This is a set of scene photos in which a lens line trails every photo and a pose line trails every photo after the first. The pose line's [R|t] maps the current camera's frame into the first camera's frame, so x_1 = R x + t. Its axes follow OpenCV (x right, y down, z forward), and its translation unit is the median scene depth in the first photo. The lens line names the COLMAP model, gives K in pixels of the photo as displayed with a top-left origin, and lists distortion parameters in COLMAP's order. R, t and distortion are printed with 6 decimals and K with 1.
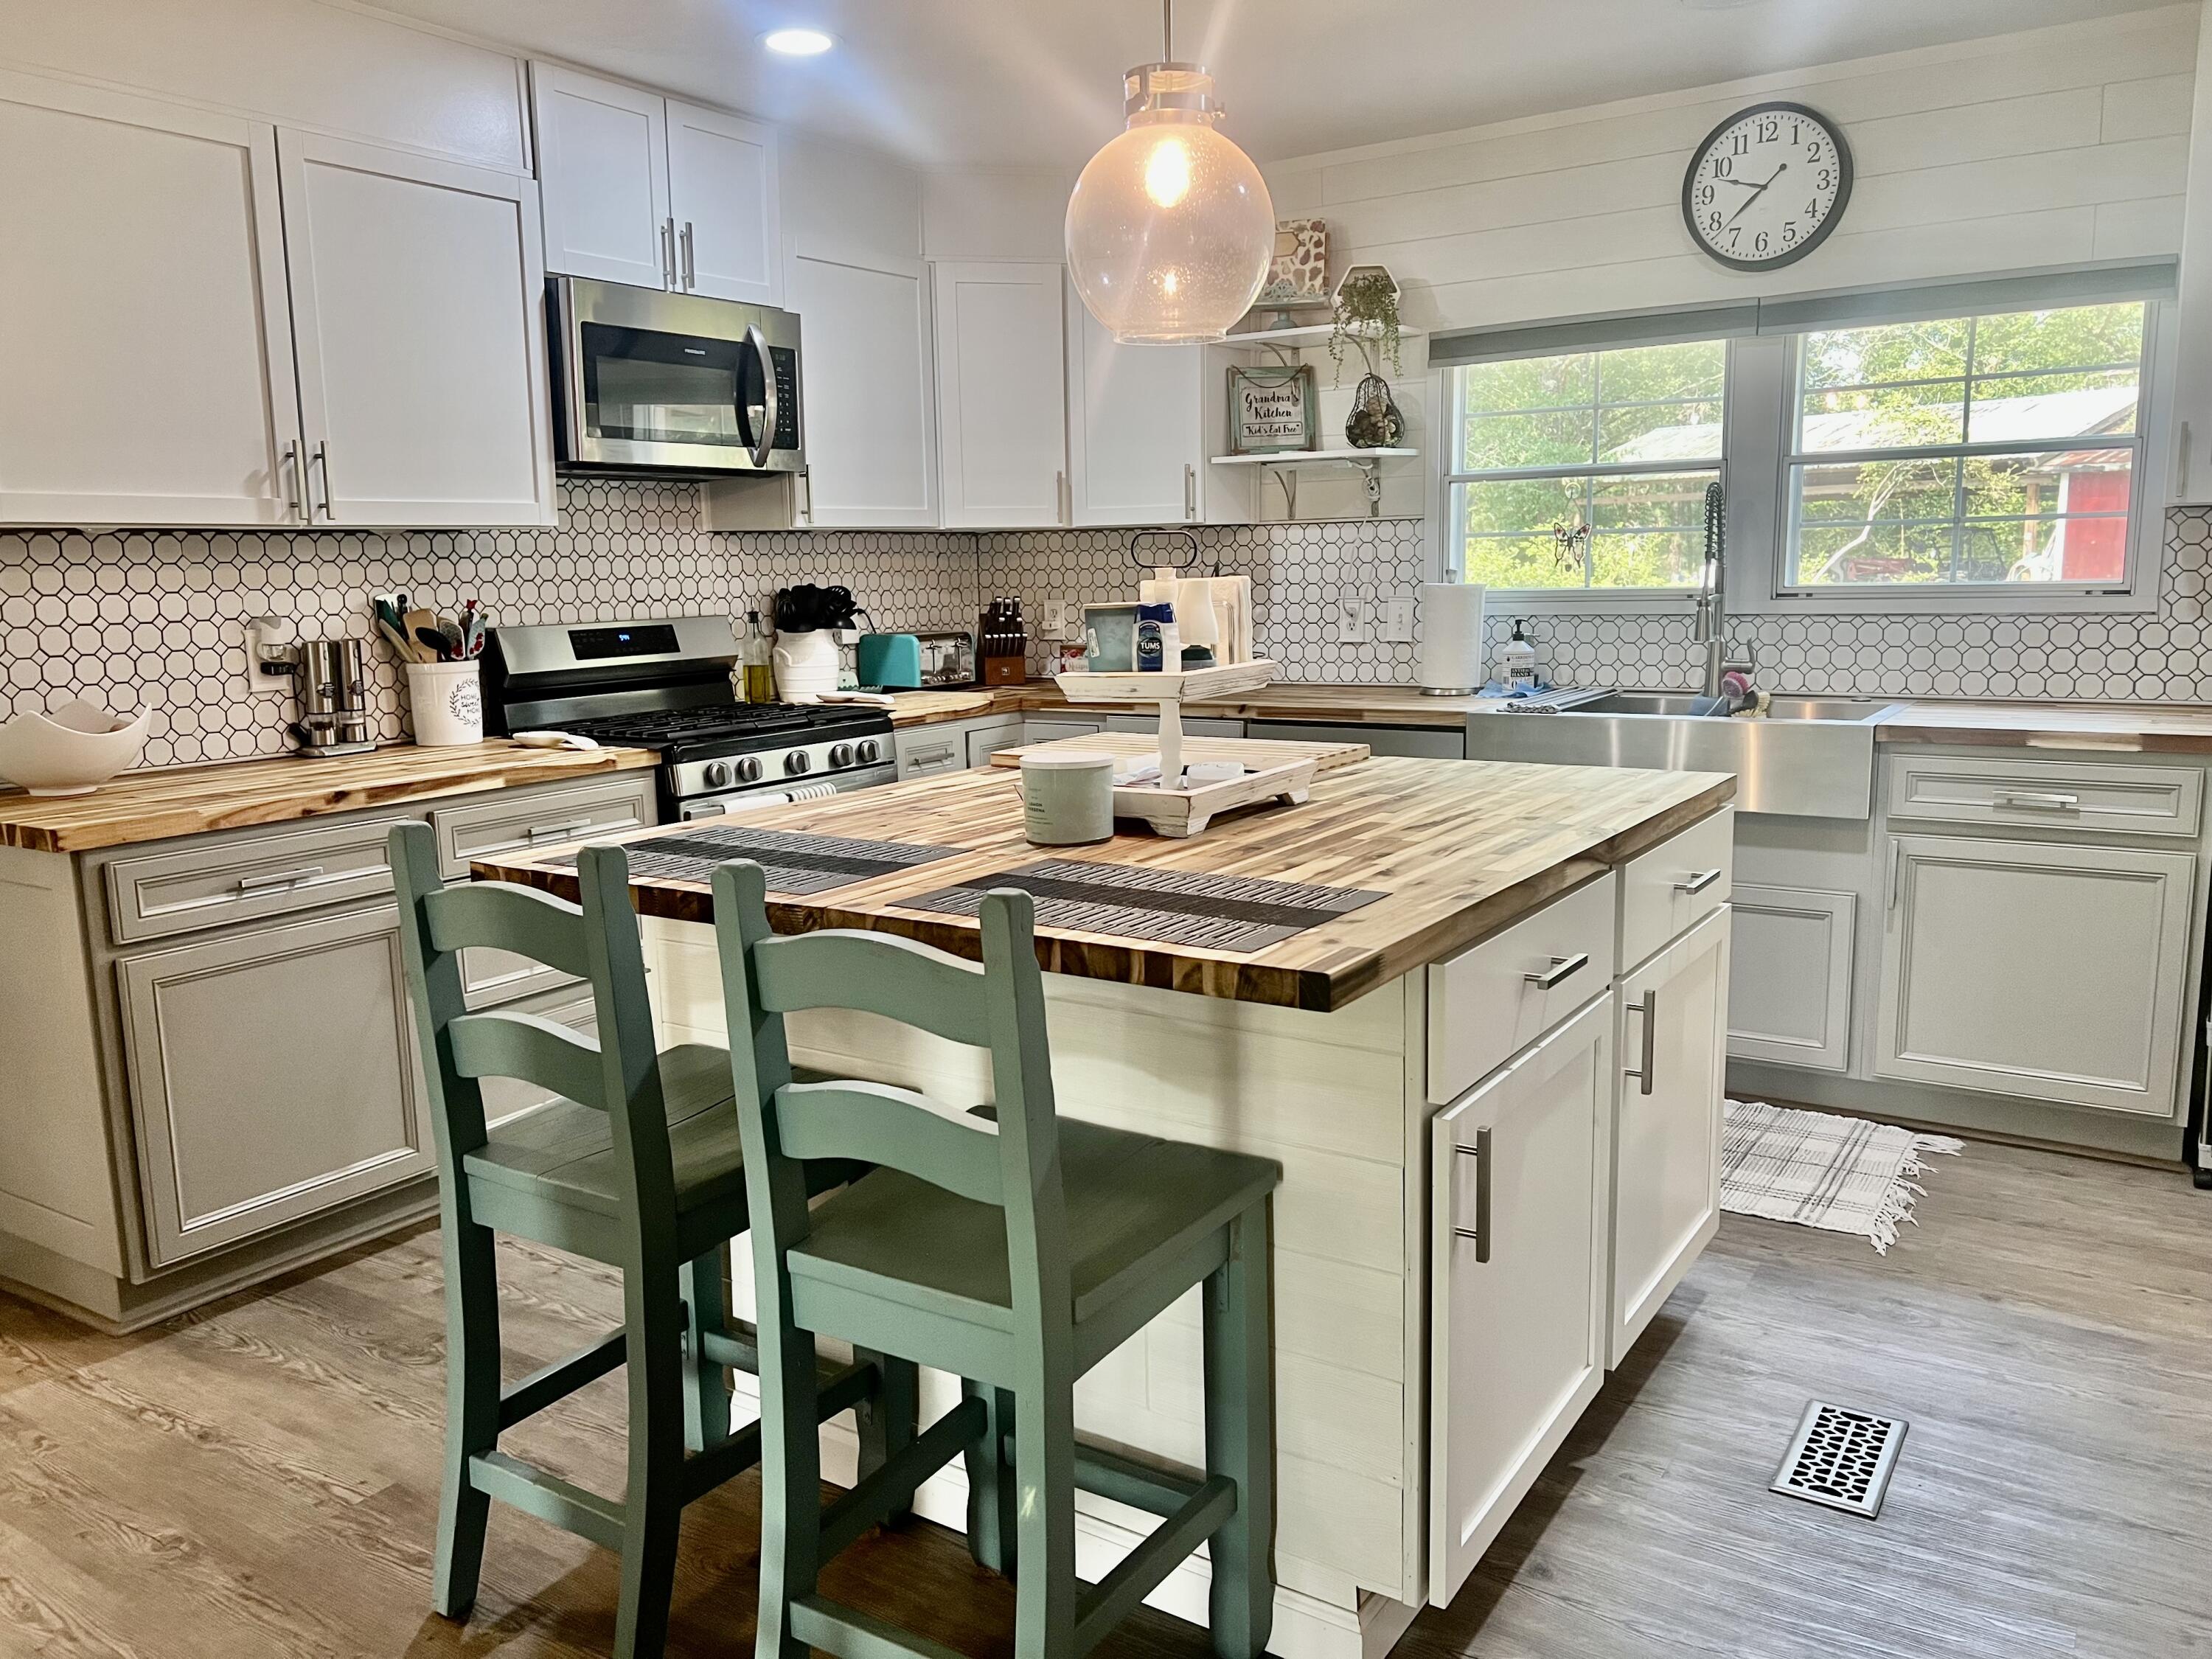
lens RADIAL K [[1671.7, 0, 1097.8], [0, 1671.7, 832.5], [0, 0, 1]] dist [0.046997, -0.046653]
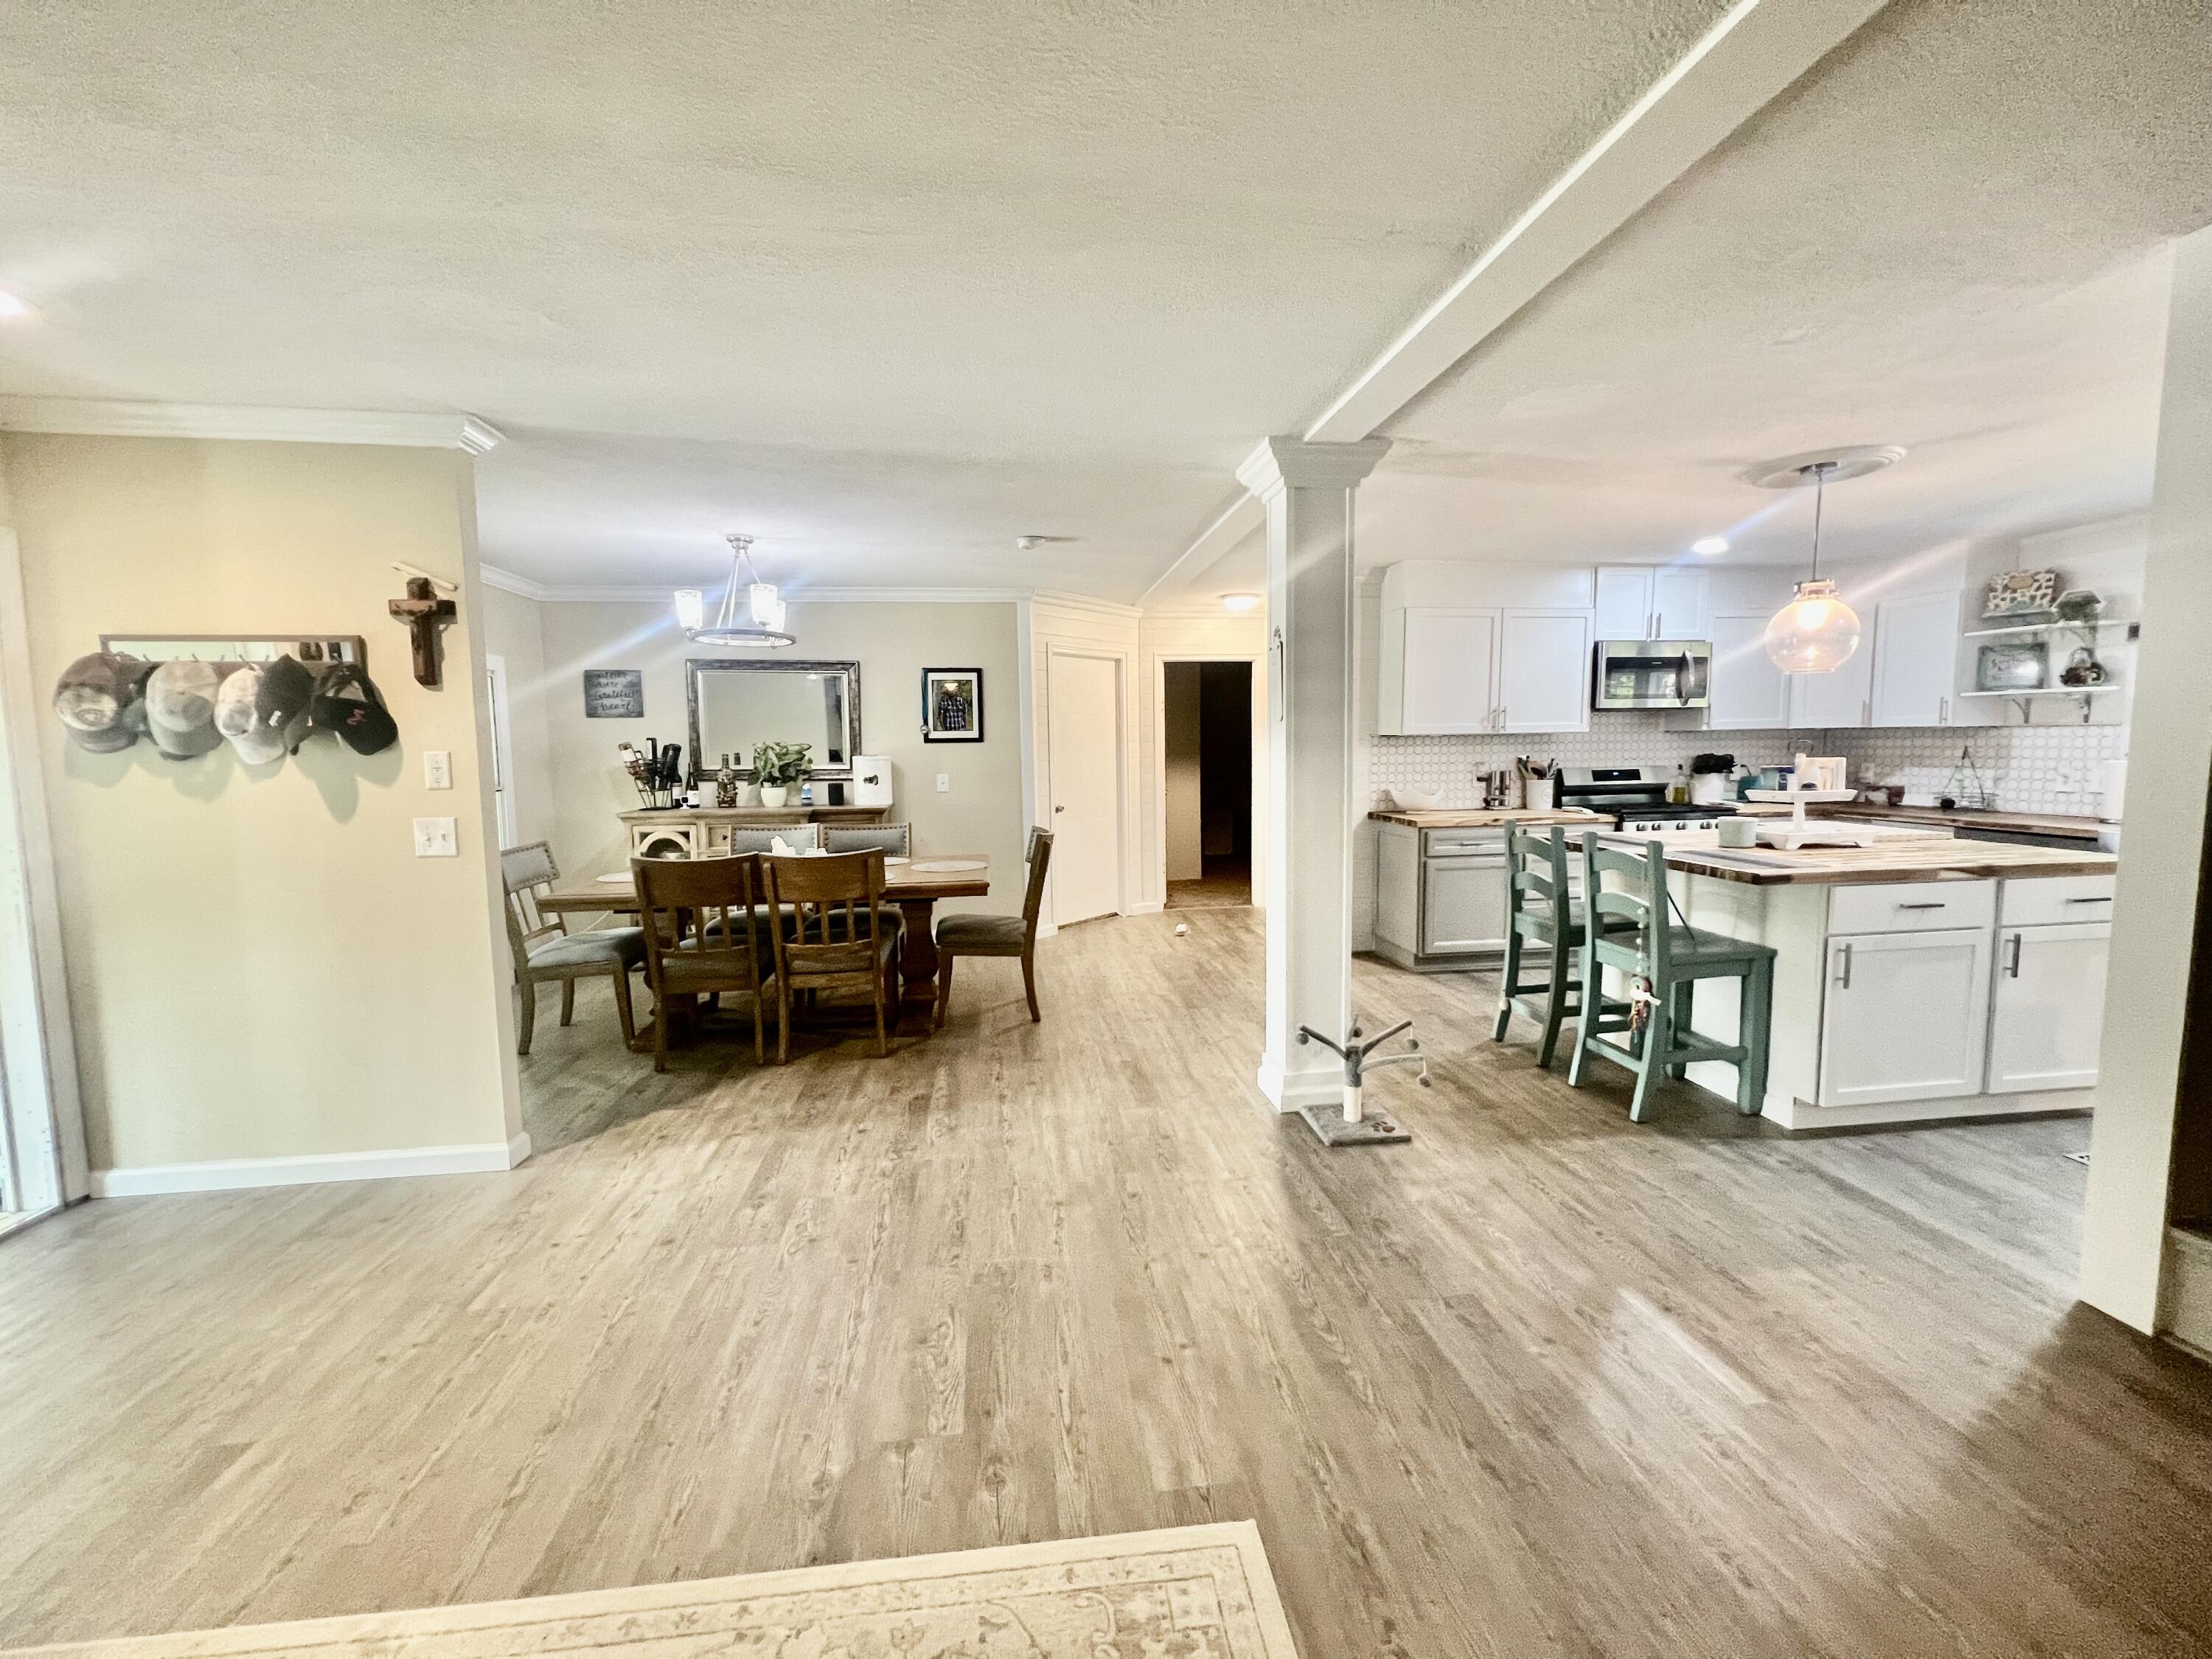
lens RADIAL K [[886.4, 0, 1106.2], [0, 886.4, 824.1], [0, 0, 1]] dist [-0.000835, 0.000831]
pose [[0.655242, 0.080994, -0.751065, 0.260665], [-0.121872, 0.992546, 0.000712, 0.060860], [0.745524, 0.091067, 0.660228, -0.522257]]
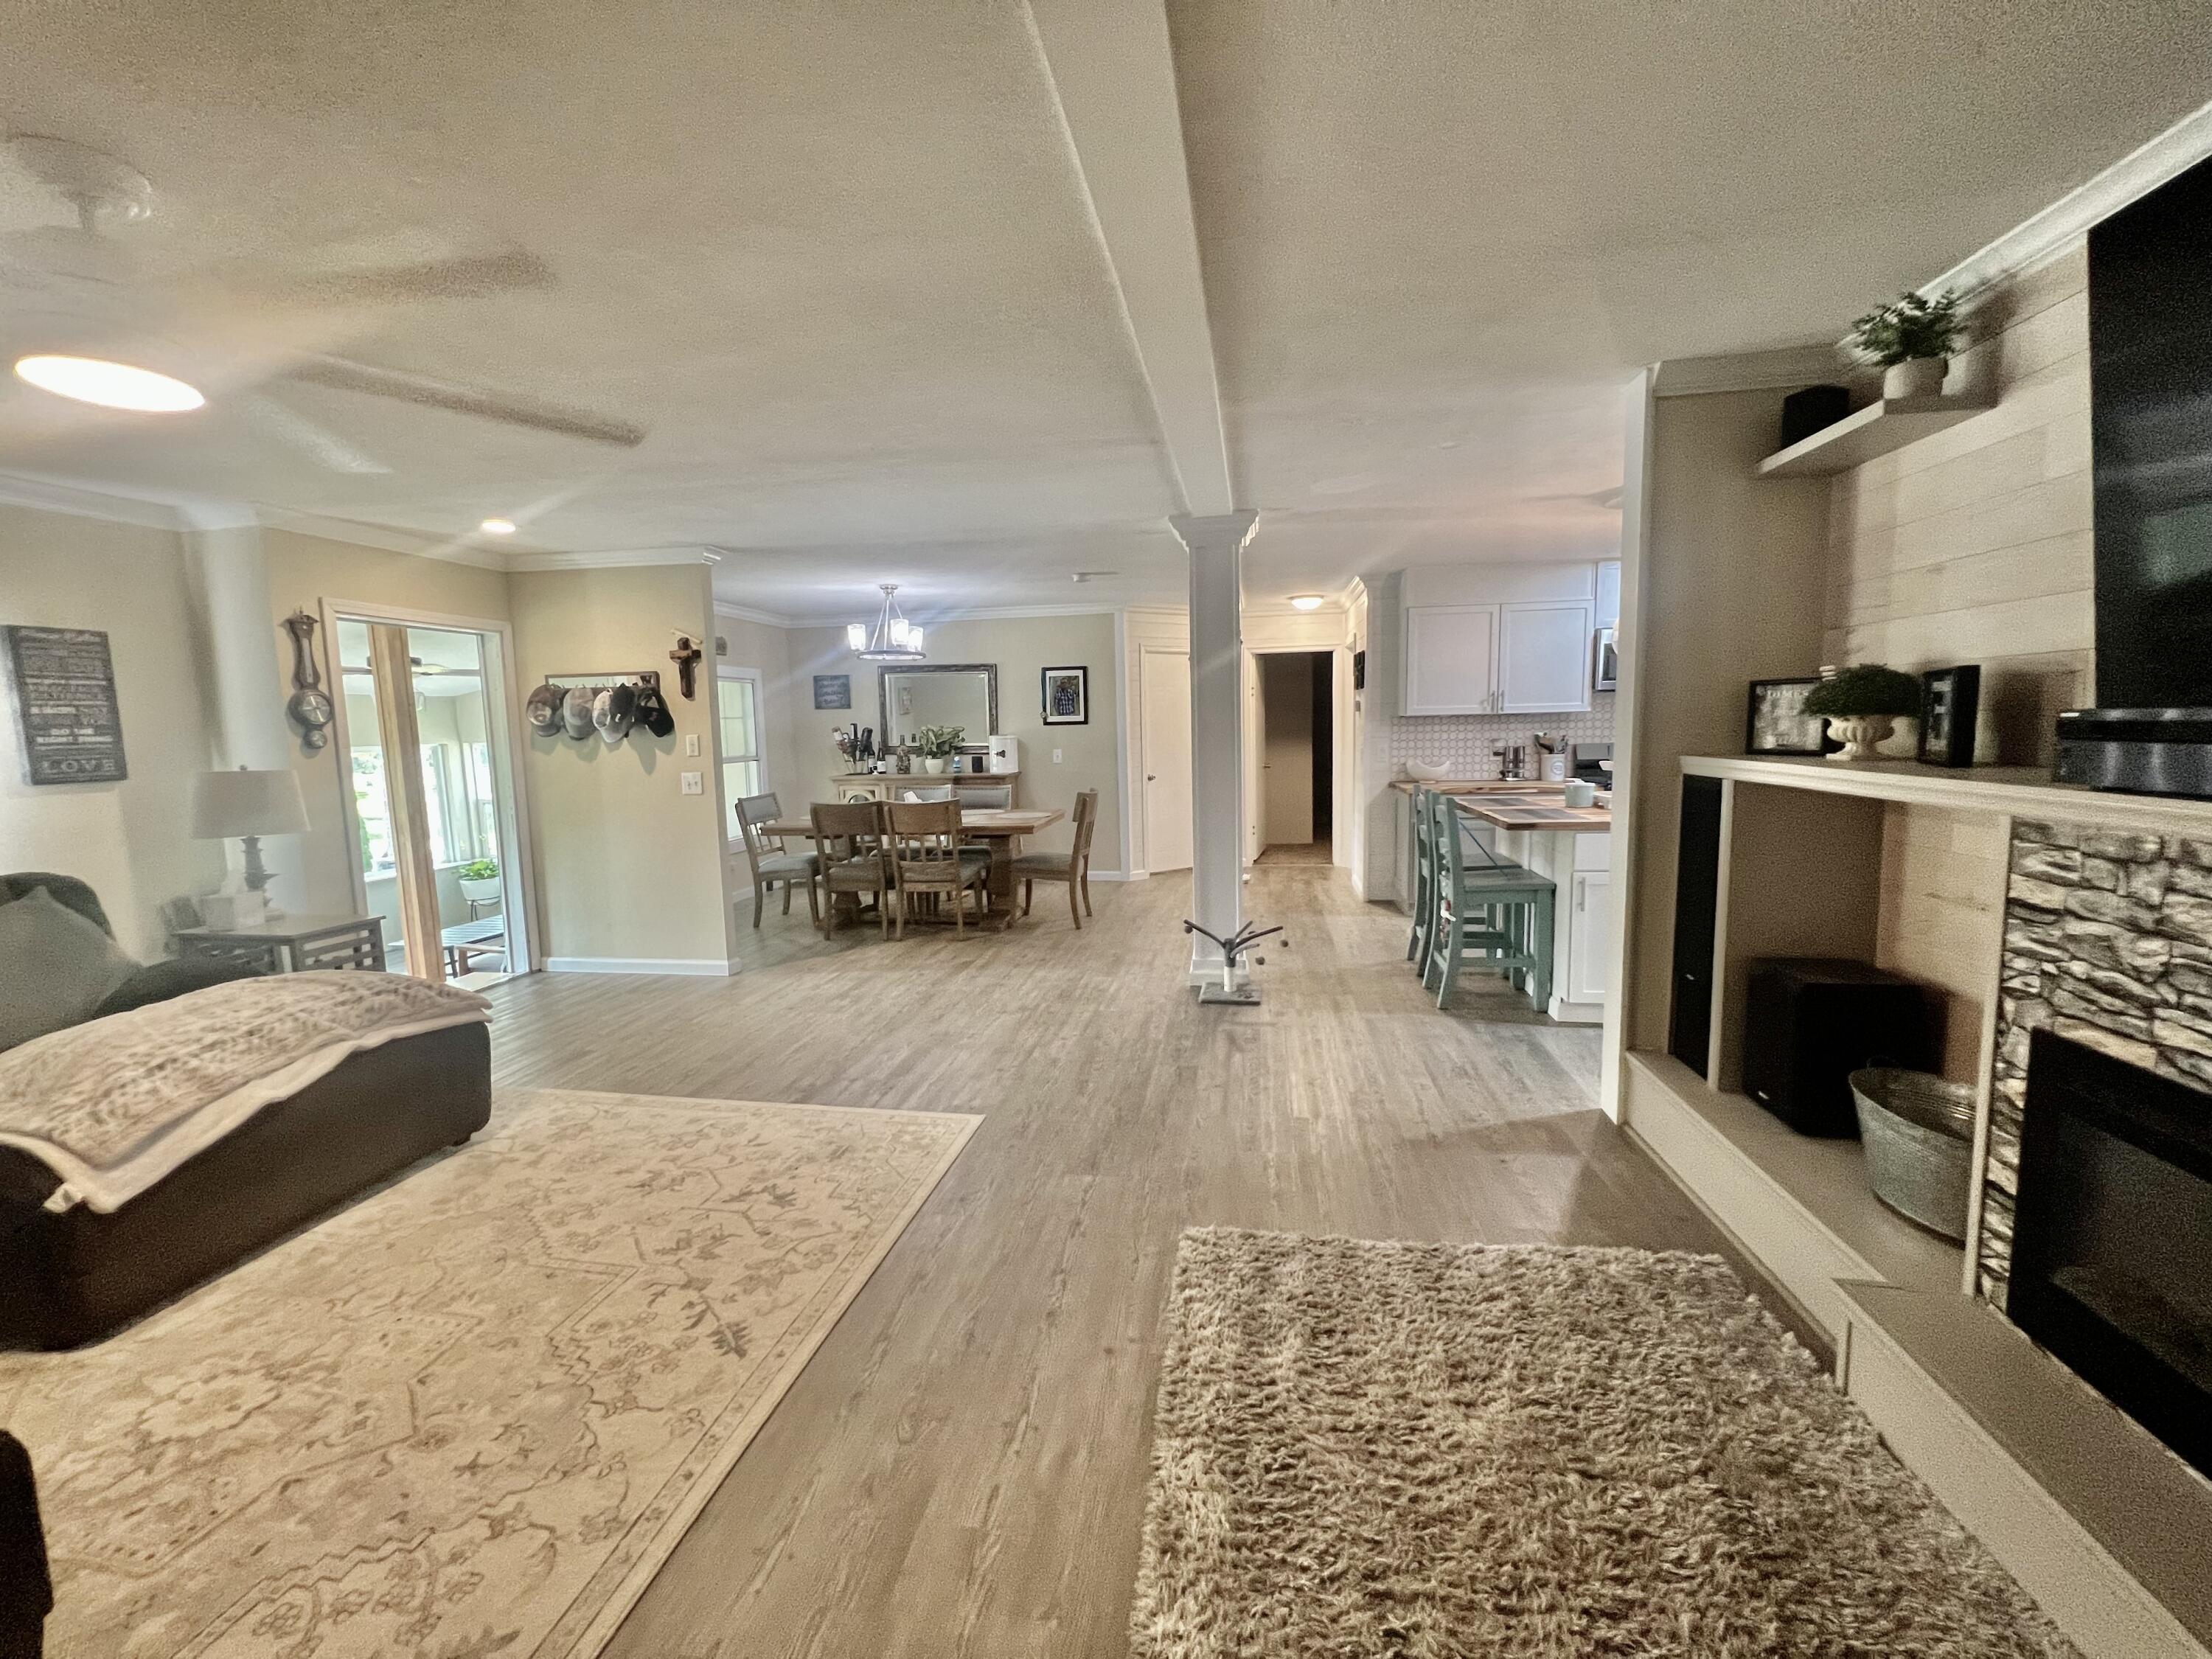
lens RADIAL K [[886.4, 0, 1107.3], [0, 886.4, 825.9], [0, 0, 1]] dist [-0.000835, 0.000831]
pose [[0.413055, 0.114611, -0.903465, 0.802031], [-0.133225, 0.988982, 0.064551, 0.035025], [0.900909, 0.093701, 0.423773, -0.444225]]
